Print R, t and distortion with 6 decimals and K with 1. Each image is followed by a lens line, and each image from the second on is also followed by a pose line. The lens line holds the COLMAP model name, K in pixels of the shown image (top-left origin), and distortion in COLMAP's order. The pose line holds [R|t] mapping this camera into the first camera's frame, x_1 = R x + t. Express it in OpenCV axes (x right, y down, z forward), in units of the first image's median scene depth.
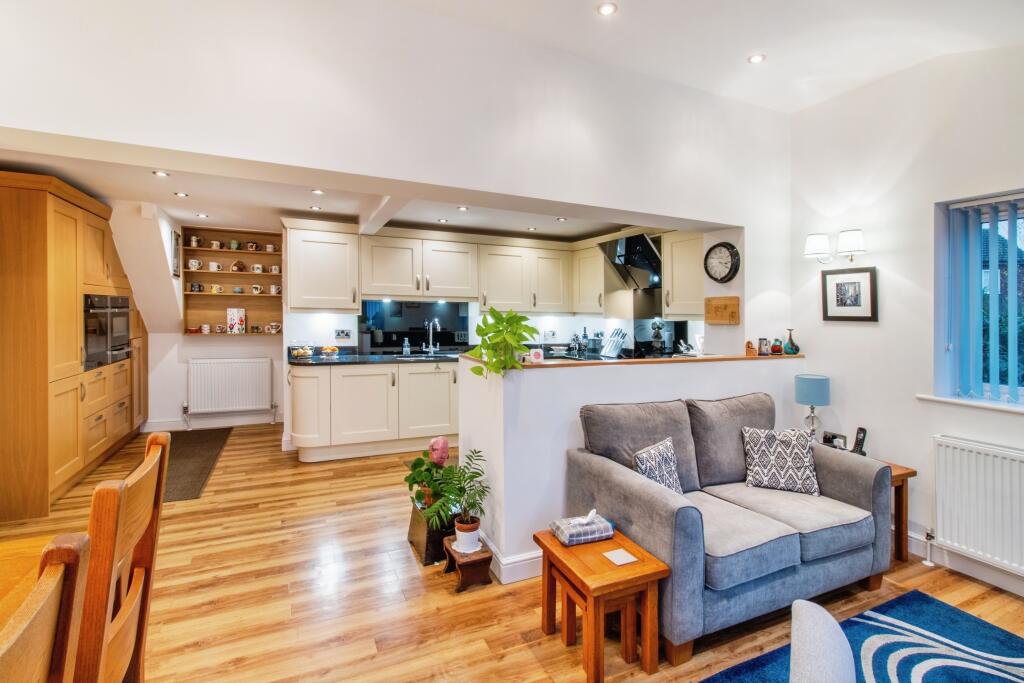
lens RADIAL K [[487.5, 0, 520.1], [0, 487.5, 326.5], [0, 0, 1]] dist [0.000081, 0.000061]
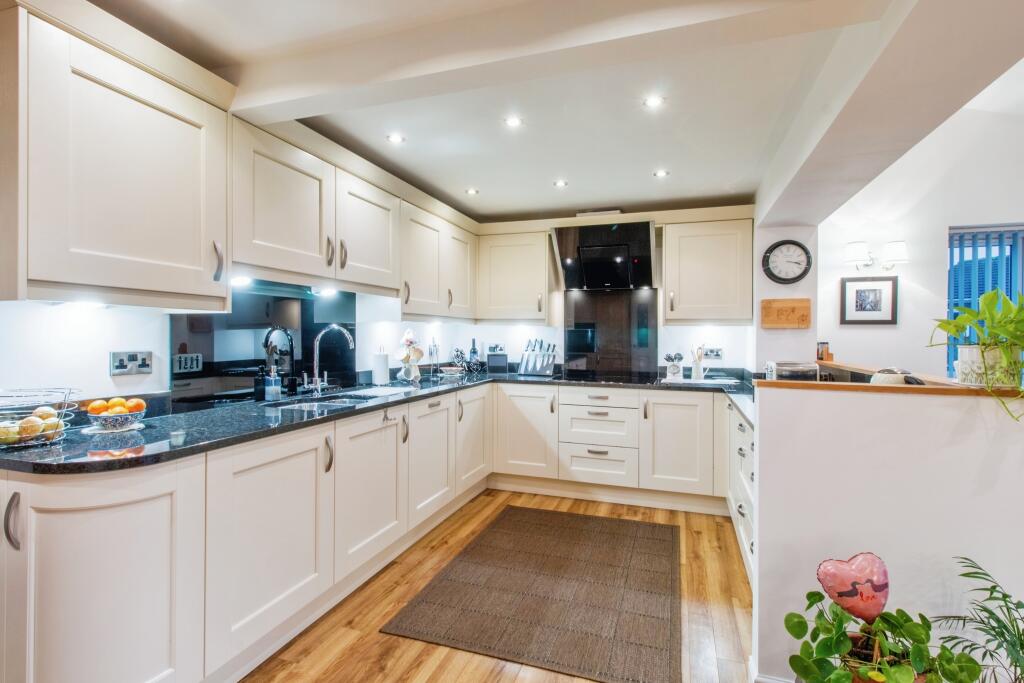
lens RADIAL K [[482.4, 0, 516.9], [0, 482.4, 340.6], [0, 0, 1]] dist [0.001324, 0.000162]
pose [[0.693440, -0.016774, 0.720319, -0.638080], [0.021926, 0.999757, 0.002174, 0.005322], [-0.720181, 0.014286, 0.693639, 0.778756]]
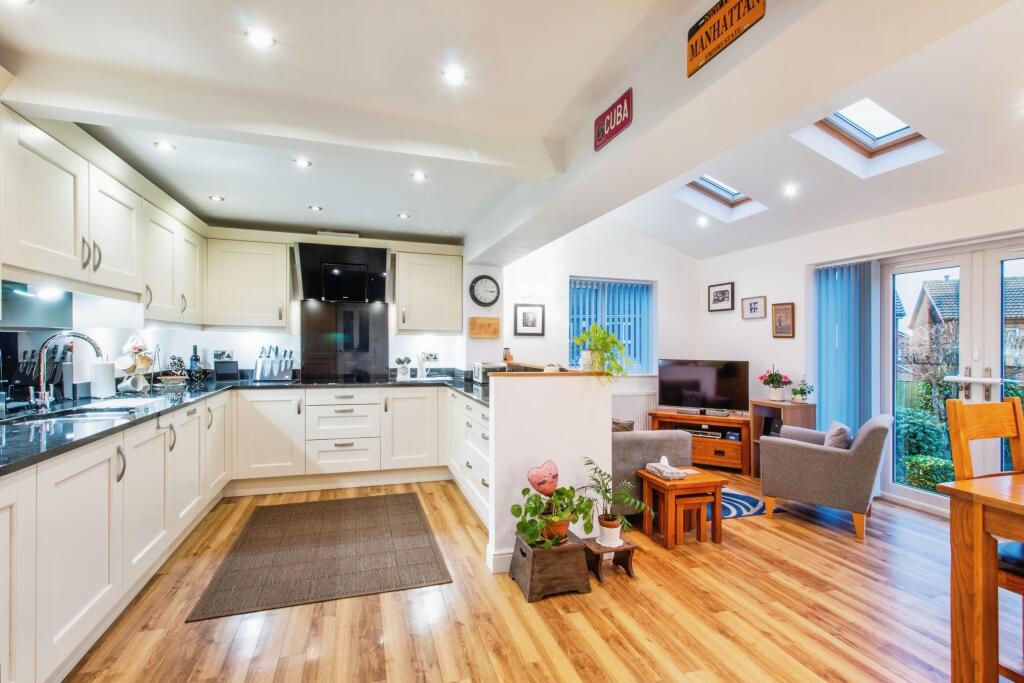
lens RADIAL K [[482.4, 0, 516.9], [0, 482.4, 340.6], [0, 0, 1]] dist [0.001324, 0.000162]
pose [[0.125361, -0.007612, 0.992082, -0.901199], [0.017023, 0.999840, 0.005520, -0.004568], [-0.991965, 0.016196, 0.125470, 0.801402]]
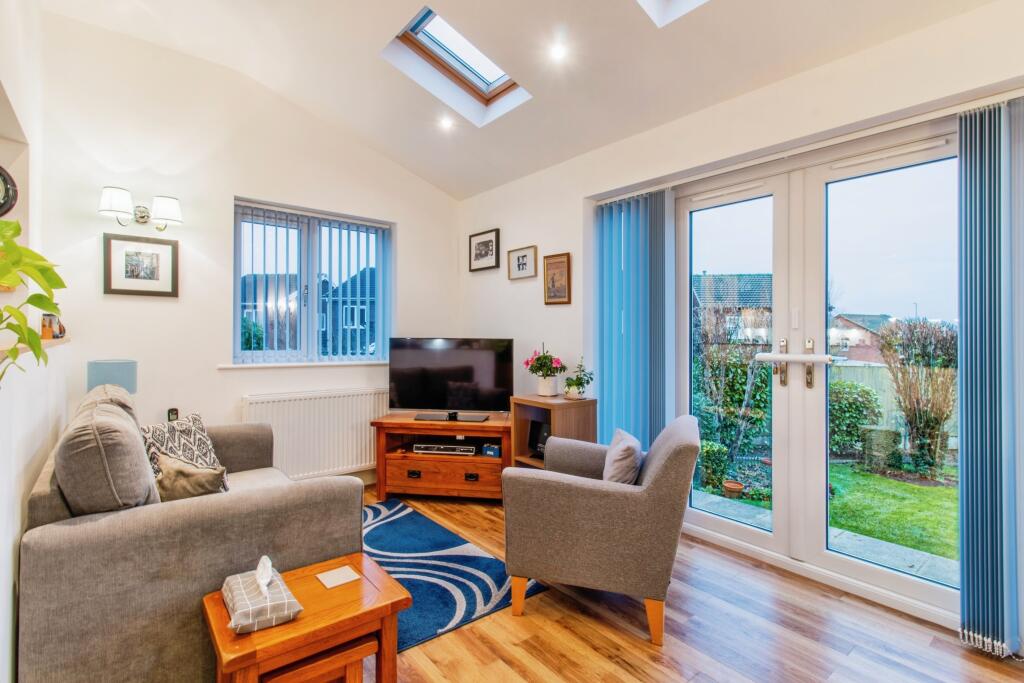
lens RADIAL K [[487.5, 0, 520.1], [0, 487.5, 326.5], [0, 0, 1]] dist [0.000081, 0.000061]
pose [[-0.247340, -0.002305, 0.968926, -0.348733], [0.012389, 0.999908, 0.005541, 0.046818], [-0.968850, 0.013375, -0.247288, 0.525894]]
